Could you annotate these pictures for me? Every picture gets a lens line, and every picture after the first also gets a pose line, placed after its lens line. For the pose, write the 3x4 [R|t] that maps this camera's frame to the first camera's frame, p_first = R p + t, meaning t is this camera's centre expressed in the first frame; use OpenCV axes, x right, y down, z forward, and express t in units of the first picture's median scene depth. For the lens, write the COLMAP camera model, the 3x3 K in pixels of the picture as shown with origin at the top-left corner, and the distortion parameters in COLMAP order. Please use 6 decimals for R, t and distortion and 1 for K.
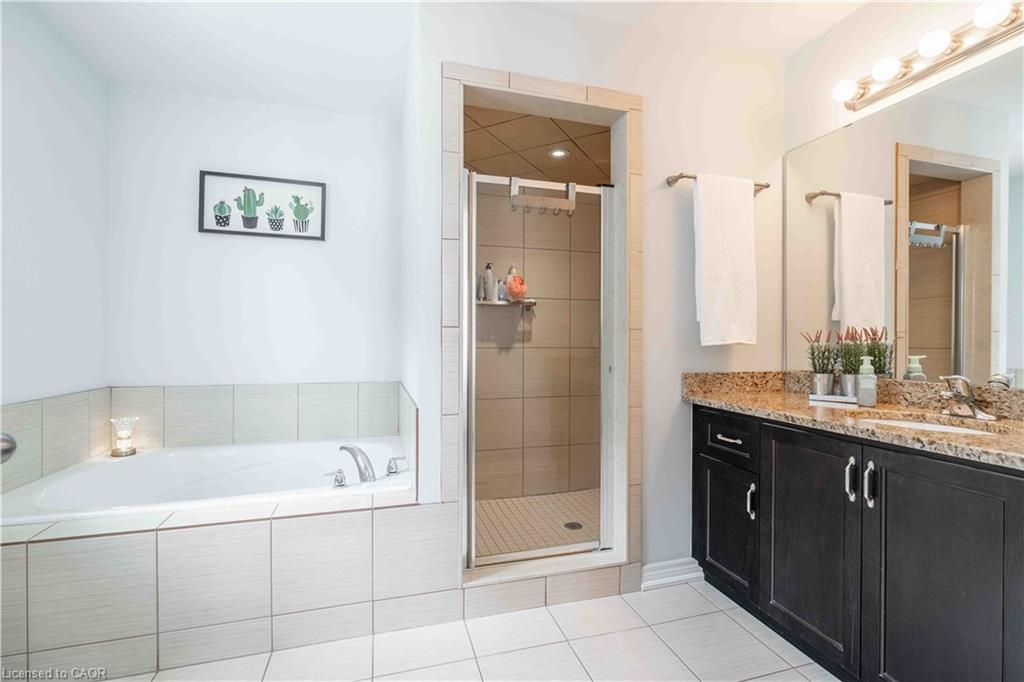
lens RADIAL K [[462.3, 0, 514.7], [0, 462.3, 342.1], [0, 0, 1]] dist [-0.009101, 0.001899]
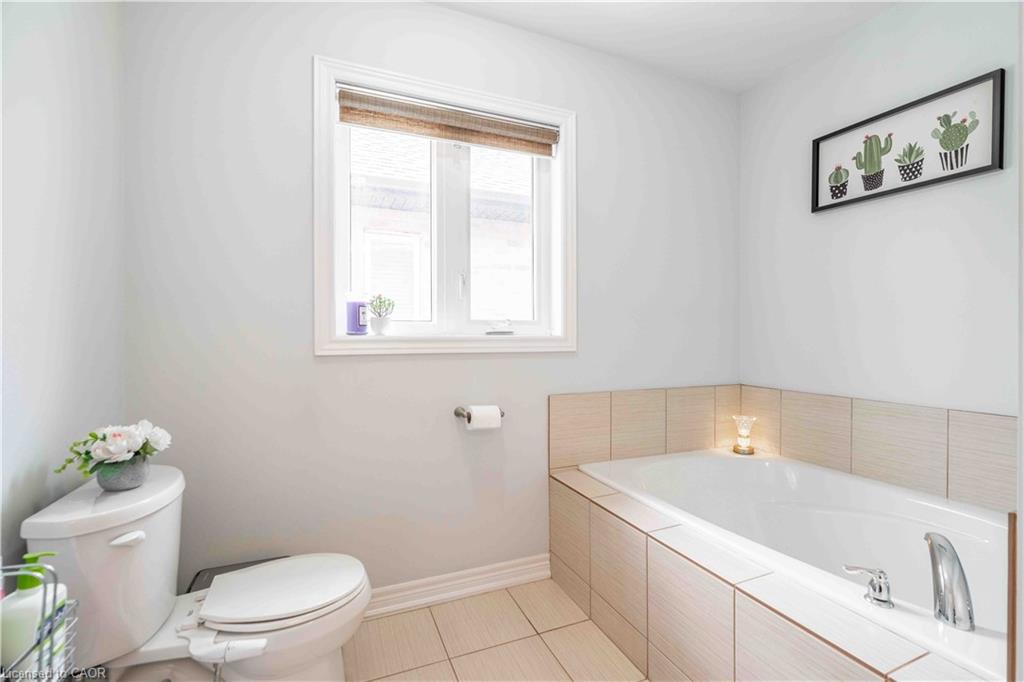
lens RADIAL K [[462.3, 0, 514.6], [0, 462.3, 334.8], [0, 0, 1]] dist [-0.009101, 0.001899]
pose [[0.101052, -0.005270, -0.994867, 0.102129], [-0.002005, 0.999983, -0.005501, -0.007348], [0.994879, 0.002551, 0.101040, 0.355546]]
